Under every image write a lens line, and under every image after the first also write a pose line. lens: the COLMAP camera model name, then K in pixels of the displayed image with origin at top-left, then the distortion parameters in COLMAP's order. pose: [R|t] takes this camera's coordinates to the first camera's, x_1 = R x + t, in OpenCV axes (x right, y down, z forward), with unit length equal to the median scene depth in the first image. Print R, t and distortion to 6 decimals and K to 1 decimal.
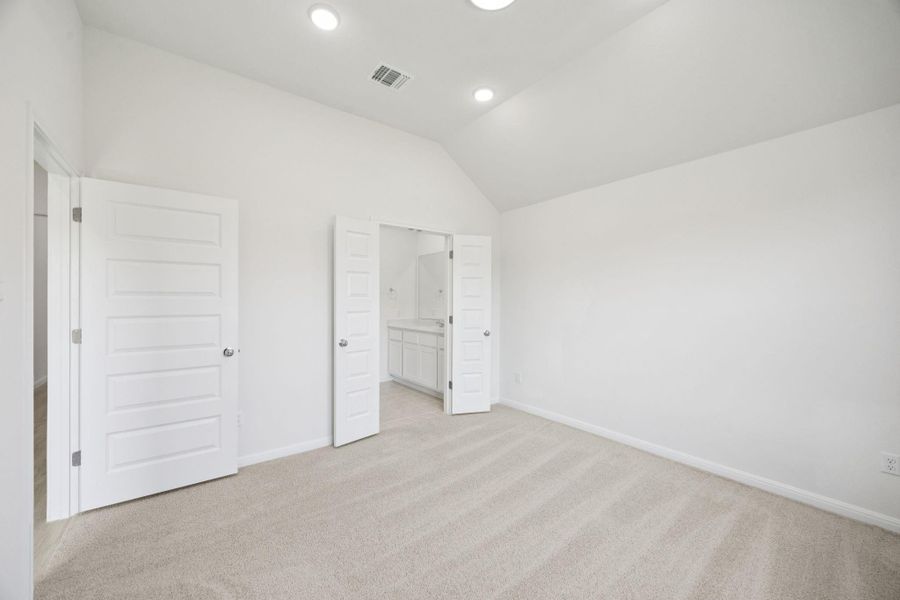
lens RADIAL K [[336.9, 0, 451.9], [0, 336.9, 298.4], [0, 0, 1]] dist [0.001658, -0.000221]
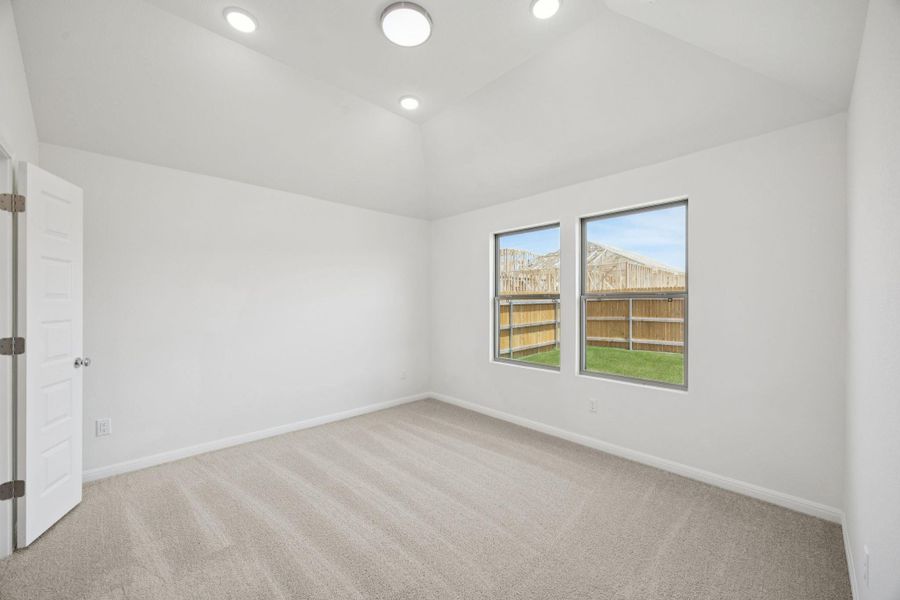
lens RADIAL K [[336.9, 0, 451.9], [0, 336.9, 298.4], [0, 0, 1]] dist [0.001658, -0.000221]
pose [[-0.065761, -0.003504, 0.997829, -0.673311], [-0.007990, 0.999964, 0.002985, -0.011157], [-0.997803, -0.007776, -0.065786, 0.598461]]
